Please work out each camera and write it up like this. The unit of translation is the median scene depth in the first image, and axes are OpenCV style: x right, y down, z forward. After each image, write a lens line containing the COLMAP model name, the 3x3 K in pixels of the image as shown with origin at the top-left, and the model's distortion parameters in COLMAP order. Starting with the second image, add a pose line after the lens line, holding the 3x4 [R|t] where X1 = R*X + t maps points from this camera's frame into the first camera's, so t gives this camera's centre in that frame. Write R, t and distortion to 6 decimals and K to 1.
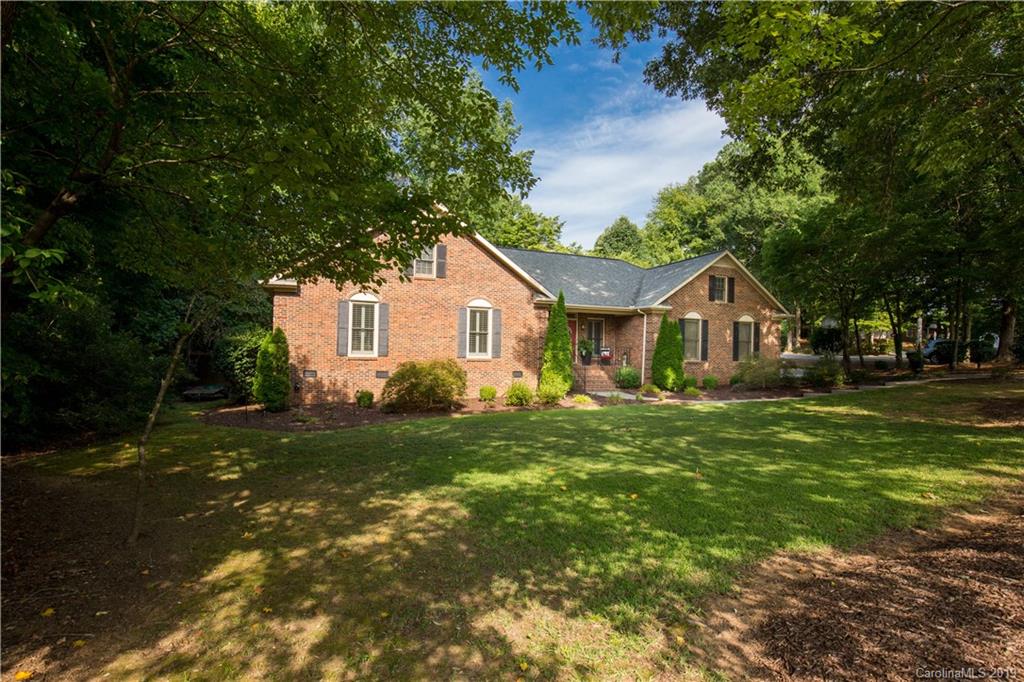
lens RADIAL K [[467.7, 0, 512.0], [0, 467.7, 340.9], [0, 0, 1]] dist [0.002645, -0.000329]
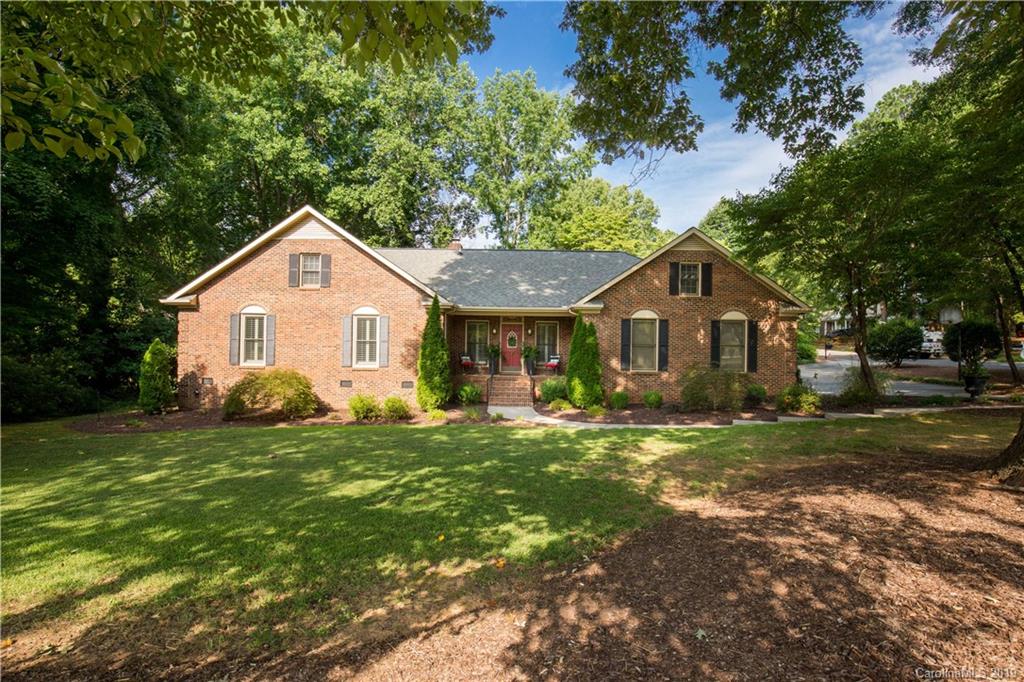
lens RADIAL K [[467.7, 0, 514.8], [0, 467.7, 348.2], [0, 0, 1]] dist [0.002645, -0.000329]
pose [[0.928916, -0.016691, -0.369915, 0.570289], [0.012625, 0.999830, -0.013411, 0.014269], [0.370076, 0.007787, 0.928969, 0.209083]]
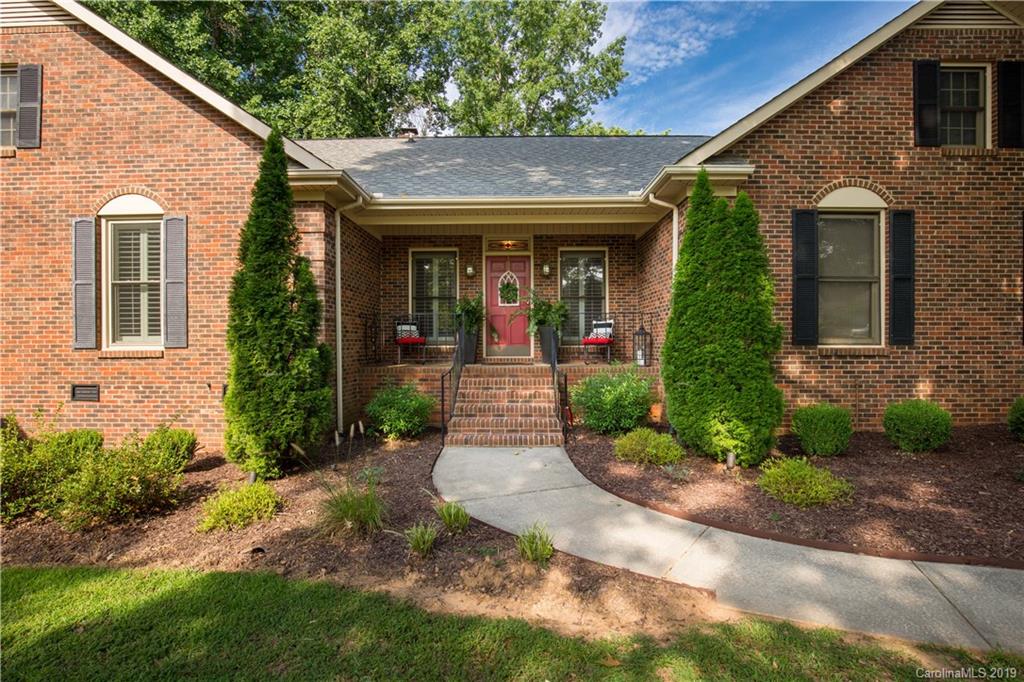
lens RADIAL K [[467.7, 0, 514.4], [0, 467.7, 341.1], [0, 0, 1]] dist [0.002645, -0.000329]
pose [[0.924735, -0.033492, -0.379136, 0.355703], [0.030949, 0.999439, -0.012801, 0.043617], [0.379352, 0.000104, 0.925252, 0.757070]]
